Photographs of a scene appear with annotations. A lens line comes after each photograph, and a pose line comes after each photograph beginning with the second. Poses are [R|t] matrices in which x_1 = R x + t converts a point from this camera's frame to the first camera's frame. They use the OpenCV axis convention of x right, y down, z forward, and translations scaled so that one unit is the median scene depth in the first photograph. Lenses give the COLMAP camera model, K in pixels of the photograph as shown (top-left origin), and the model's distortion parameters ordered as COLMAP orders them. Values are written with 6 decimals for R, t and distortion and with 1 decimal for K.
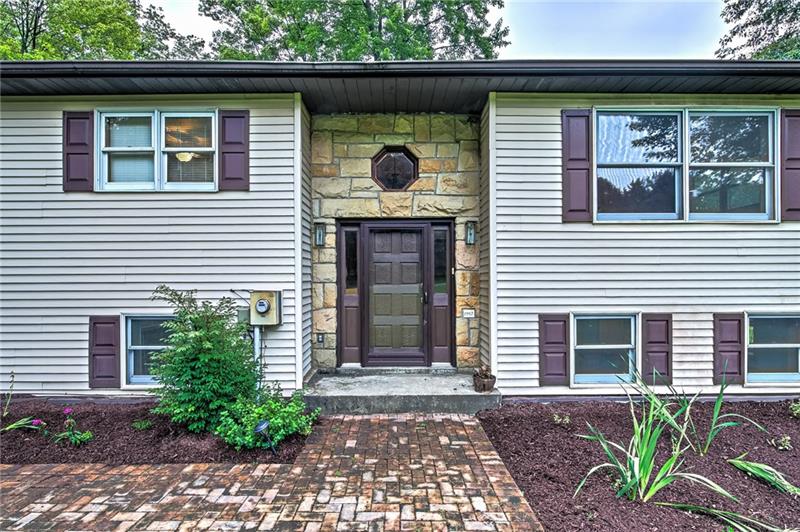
lens RADIAL K [[387.0, 0, 391.6], [0, 387.0, 272.4], [0, 0, 1]] dist [-0.001475, -0.002299]
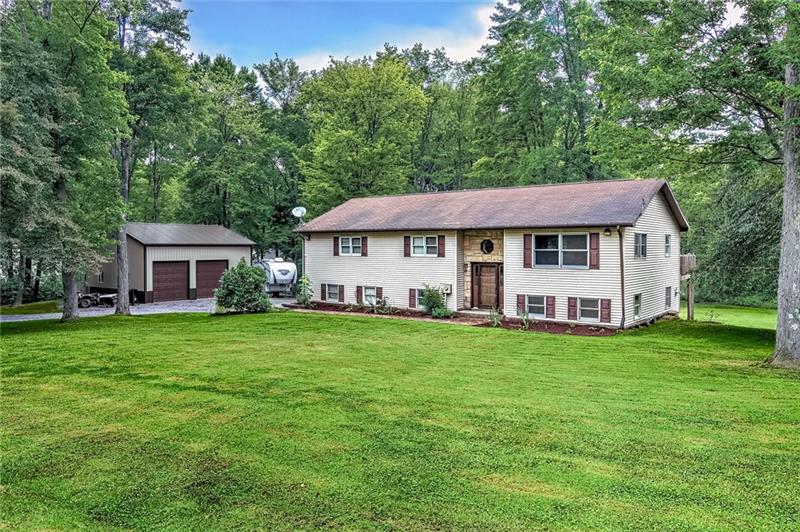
lens RADIAL K [[387.0, 0, 399.7], [0, 387.0, 263.9], [0, 0, 1]] dist [-0.001475, -0.002299]
pose [[0.793636, 0.010758, -0.608298, 1.504586], [-0.003081, 0.999902, 0.013663, -0.187276], [0.608385, -0.008969, 0.793591, -2.144397]]
